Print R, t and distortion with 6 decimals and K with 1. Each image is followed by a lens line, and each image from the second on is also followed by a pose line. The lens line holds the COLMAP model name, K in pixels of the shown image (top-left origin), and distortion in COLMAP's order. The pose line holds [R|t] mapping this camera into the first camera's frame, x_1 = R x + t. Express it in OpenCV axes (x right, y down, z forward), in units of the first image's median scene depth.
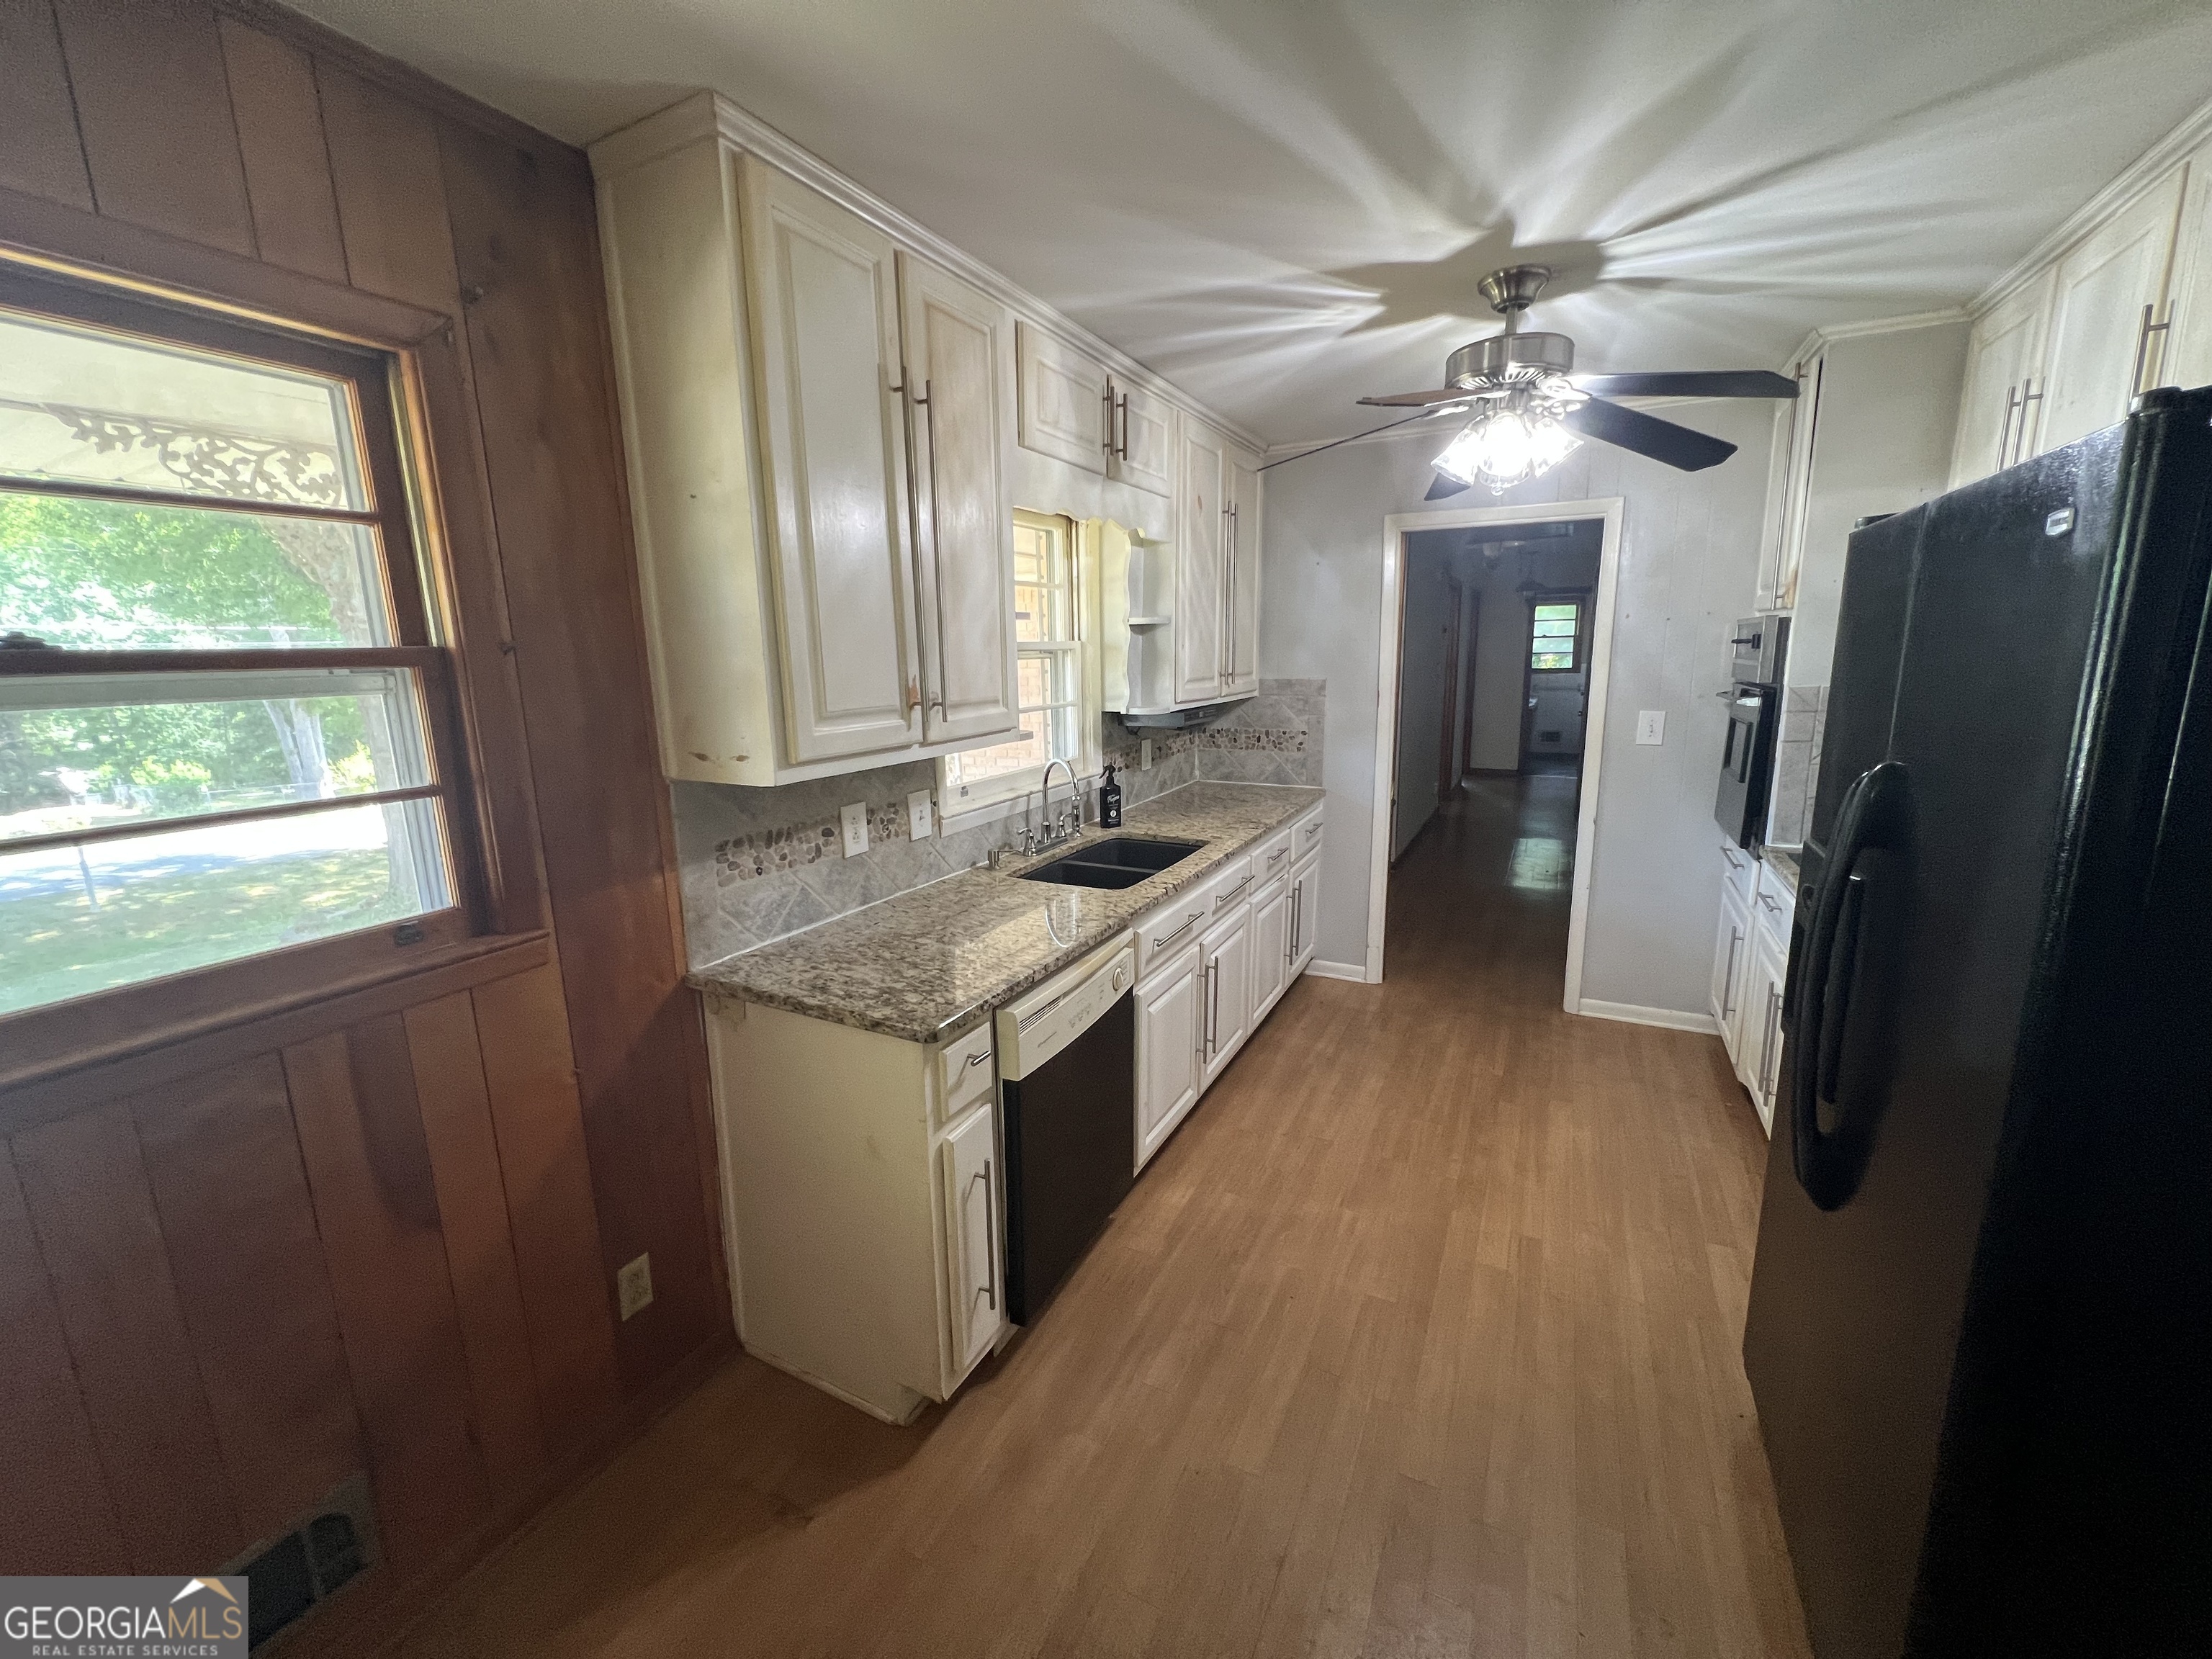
lens RADIAL K [[886.4, 0, 1103.4], [0, 886.4, 824.2], [0, 0, 1]] dist [-0.002670, 0.000841]
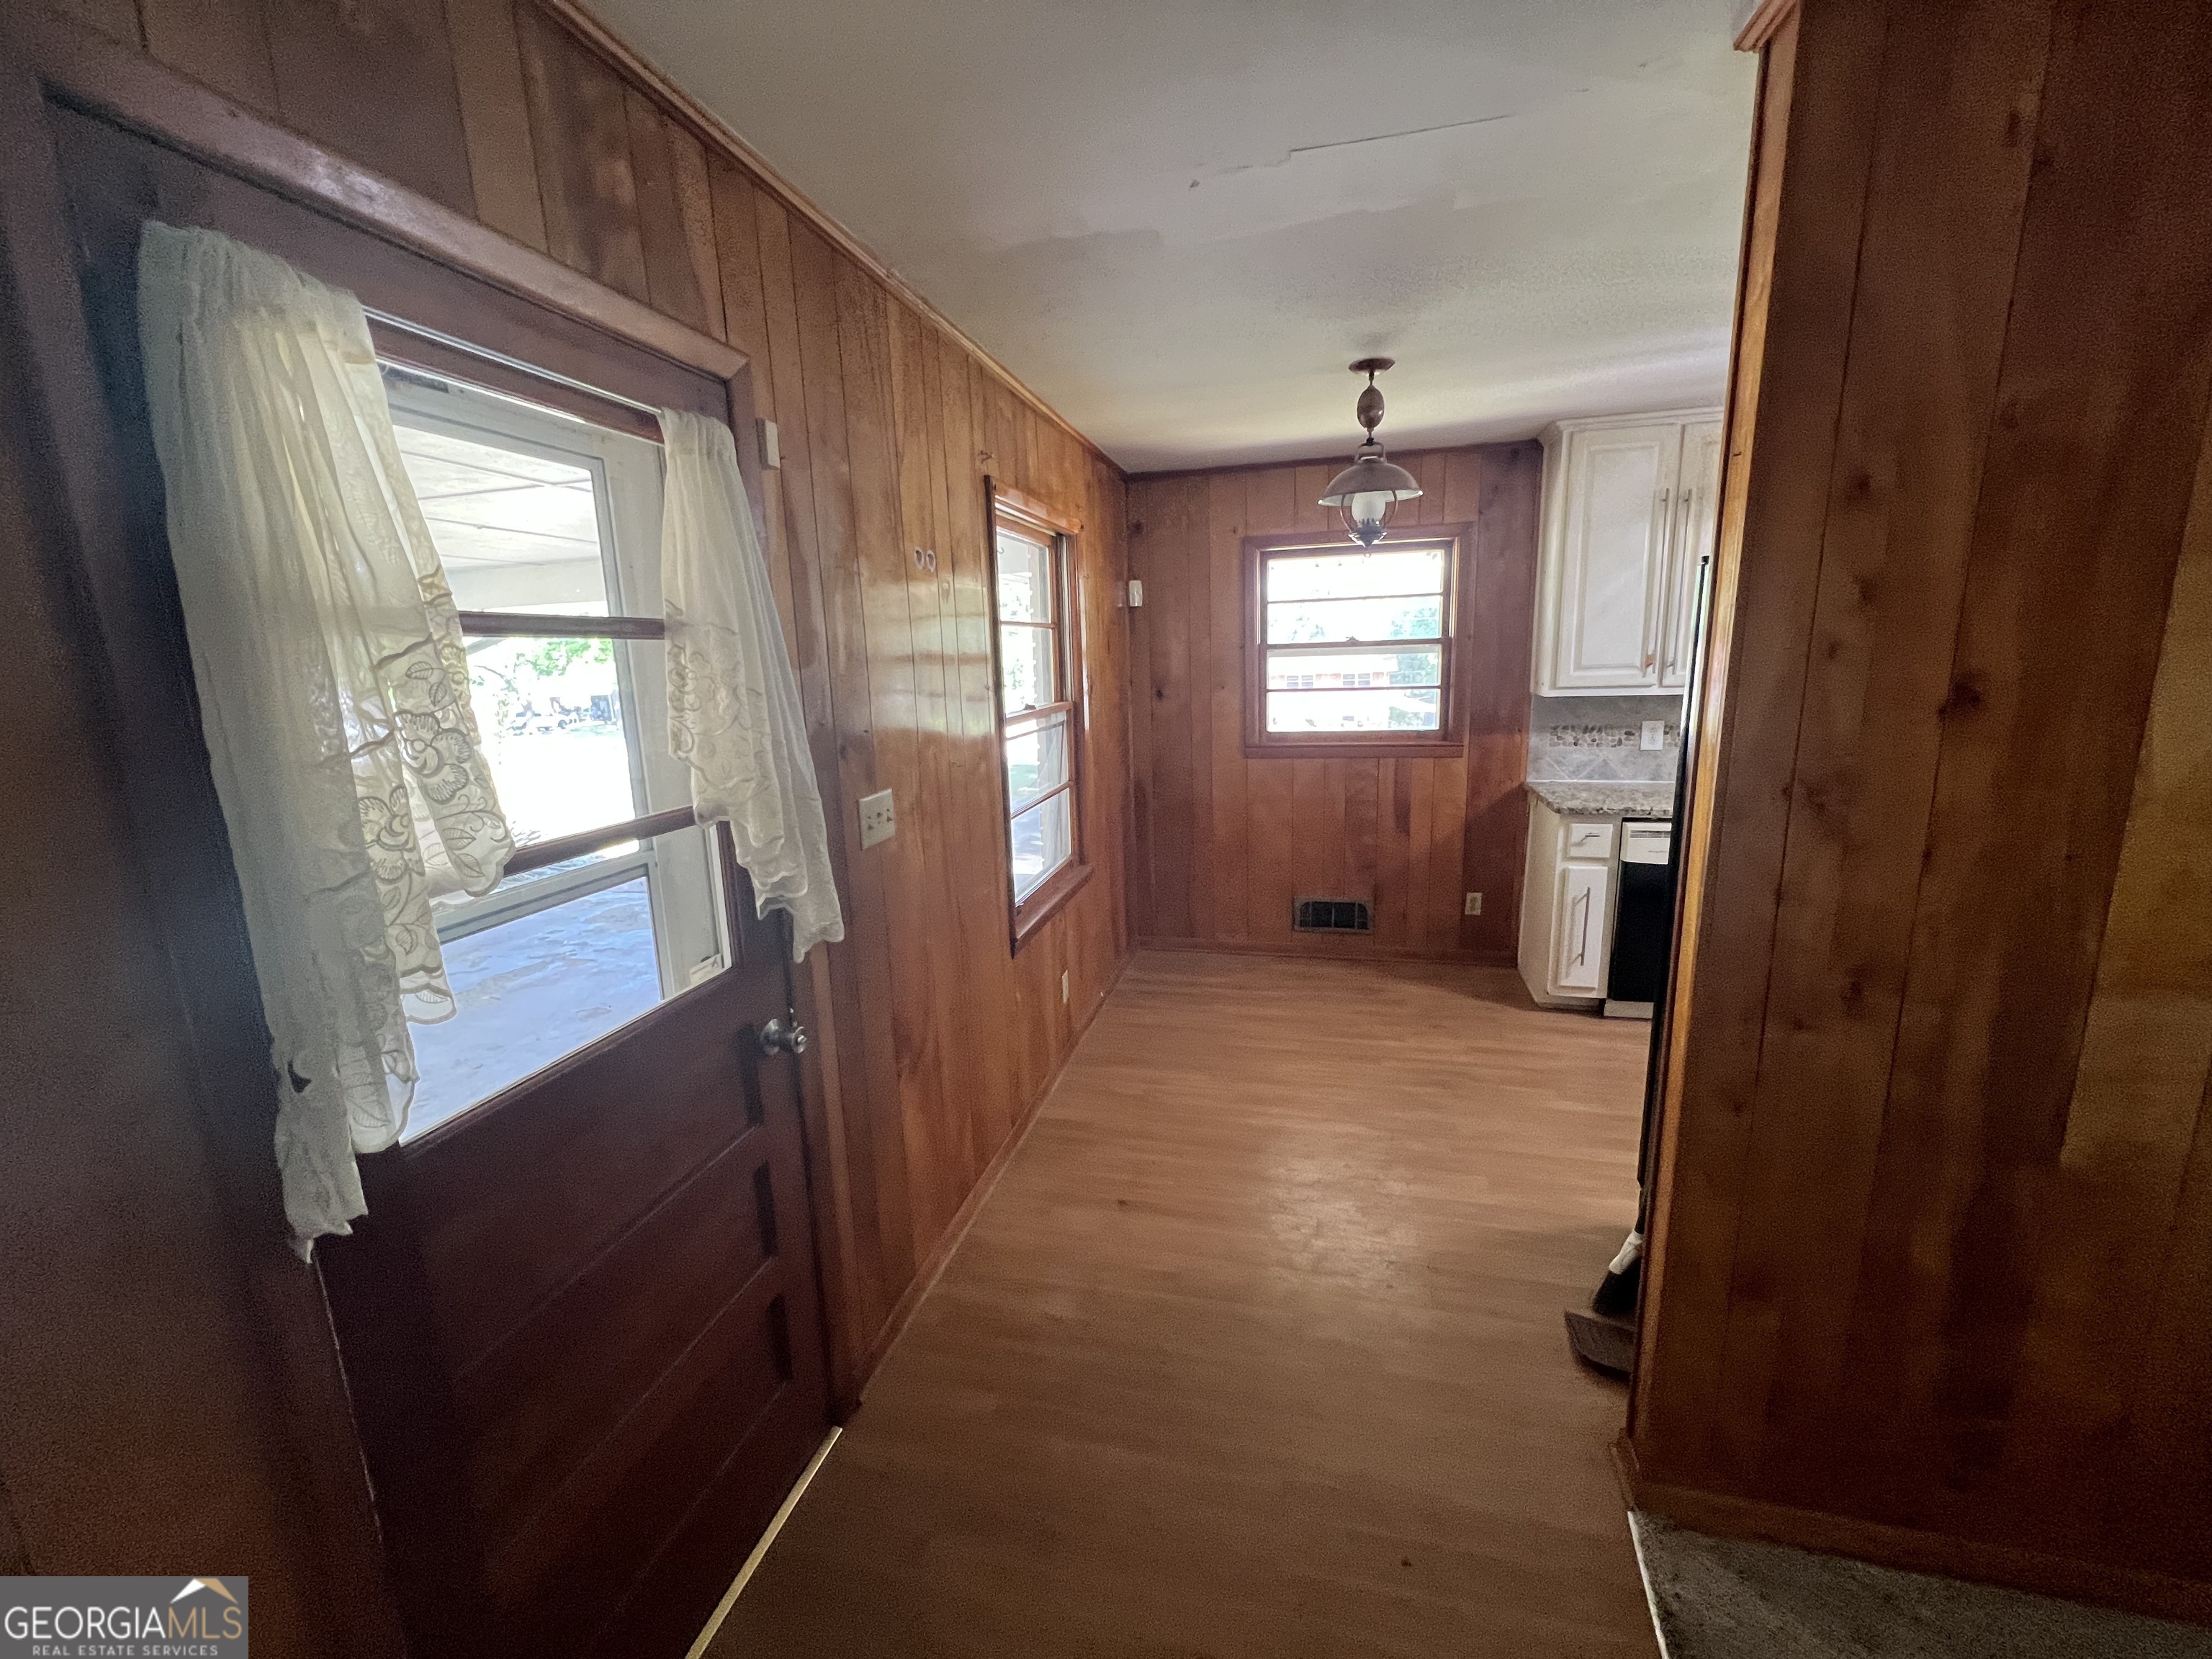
lens RADIAL K [[886.4, 0, 1103.7], [0, 886.4, 829.9], [0, 0, 1]] dist [-0.002670, 0.000841]
pose [[0.228123, 0.207318, -0.951304, 1.215655], [-0.157358, 0.972072, 0.174110, 0.055216], [0.960832, 0.109976, 0.254375, -0.487197]]
